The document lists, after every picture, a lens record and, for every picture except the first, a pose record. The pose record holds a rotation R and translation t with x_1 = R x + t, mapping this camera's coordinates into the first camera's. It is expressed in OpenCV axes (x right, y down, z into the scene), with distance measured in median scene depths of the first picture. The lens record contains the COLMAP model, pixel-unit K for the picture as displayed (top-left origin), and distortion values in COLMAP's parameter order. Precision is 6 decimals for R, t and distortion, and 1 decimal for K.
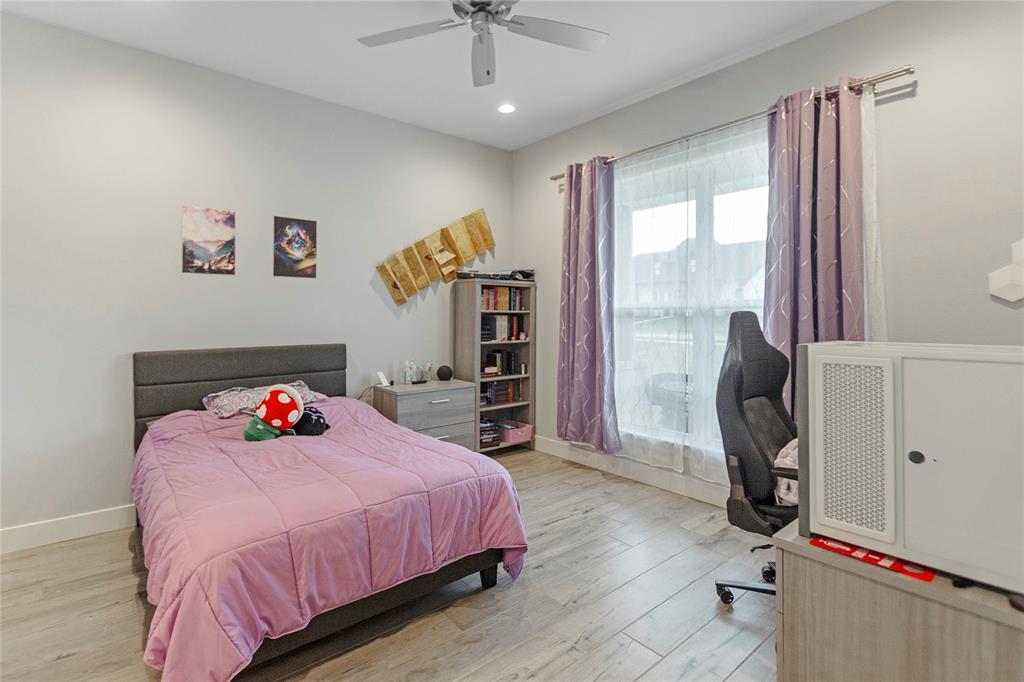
lens RADIAL K [[491.8, 0, 506.6], [0, 491.8, 317.7], [0, 0, 1]] dist [0.003058, 0.000158]
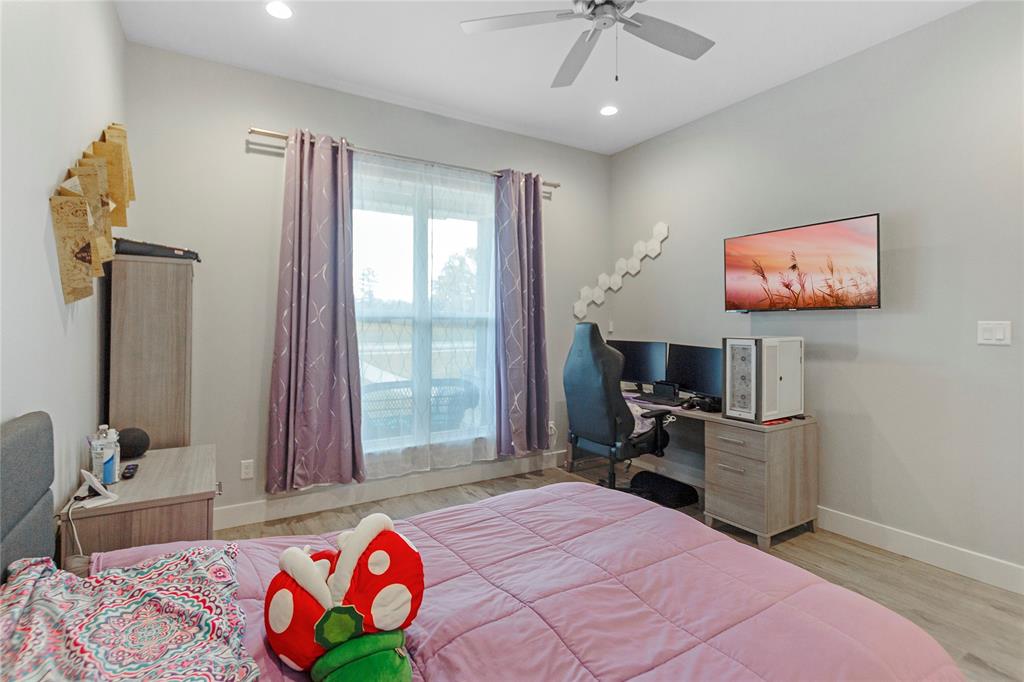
lens RADIAL K [[491.8, 0, 506.6], [0, 491.8, 317.7], [0, 0, 1]] dist [0.003058, 0.000158]
pose [[0.144404, 0.007795, 0.989488, -0.642177], [-0.003754, 0.999966, -0.007329, -0.012249], [-0.989512, -0.002656, 0.144428, 0.625750]]
